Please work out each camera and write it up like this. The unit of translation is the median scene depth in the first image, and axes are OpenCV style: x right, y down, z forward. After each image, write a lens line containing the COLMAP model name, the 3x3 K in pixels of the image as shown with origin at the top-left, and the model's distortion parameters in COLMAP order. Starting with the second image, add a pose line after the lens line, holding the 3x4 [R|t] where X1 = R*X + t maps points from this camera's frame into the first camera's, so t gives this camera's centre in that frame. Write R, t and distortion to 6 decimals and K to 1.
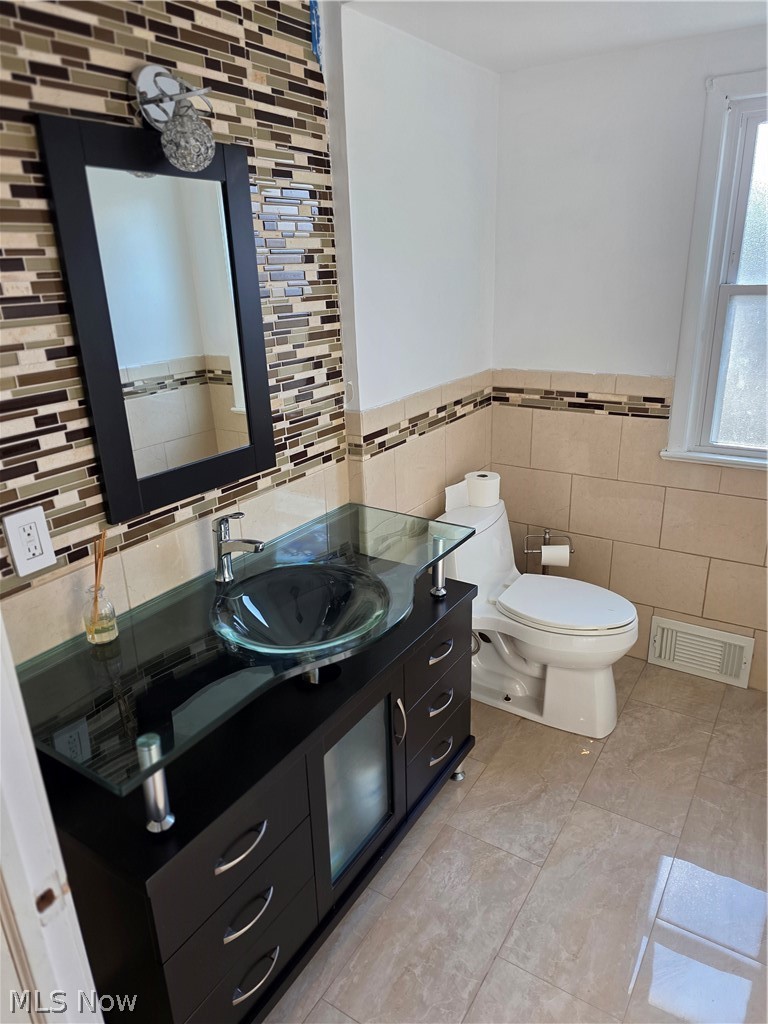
lens RADIAL K [[697.1, 0, 384.0], [0, 697.1, 512.0], [0, 0, 1]] dist [0.078276, -0.089226]
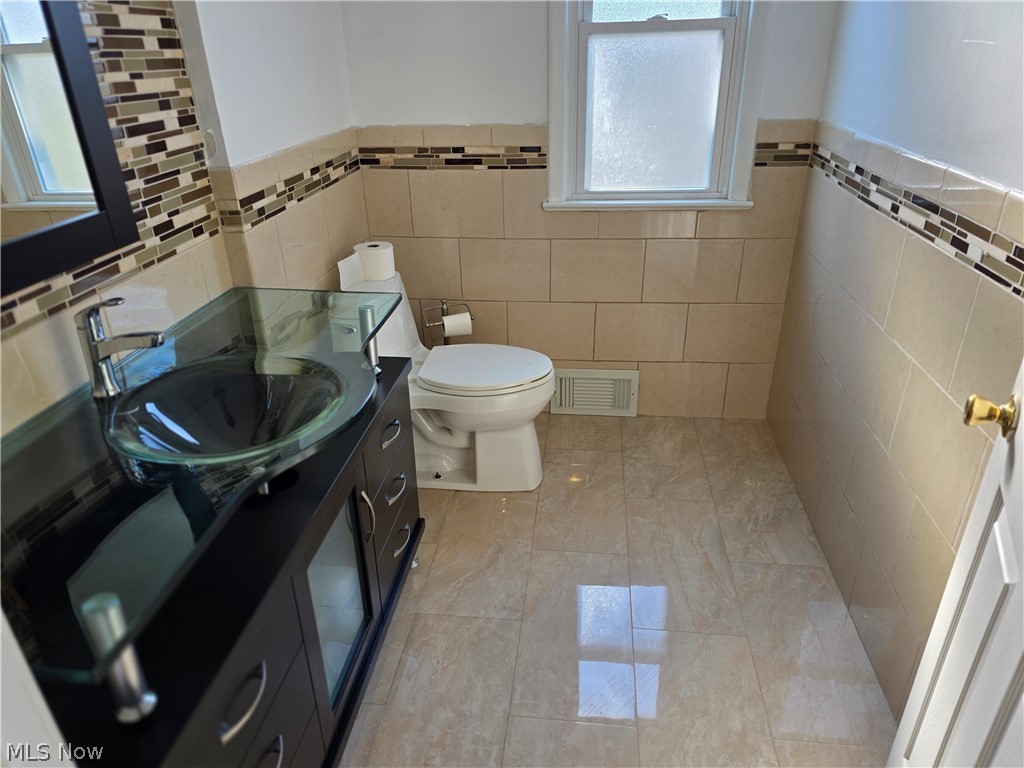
lens RADIAL K [[697.1, 0, 510.6], [0, 697.1, 392.8], [0, 0, 1]] dist [0.078276, -0.089226]
pose [[0.899019, -0.186587, 0.396169, -0.110727], [0.143442, 0.980247, 0.136165, 0.043029], [-0.413750, -0.065587, 0.908025, 0.110334]]
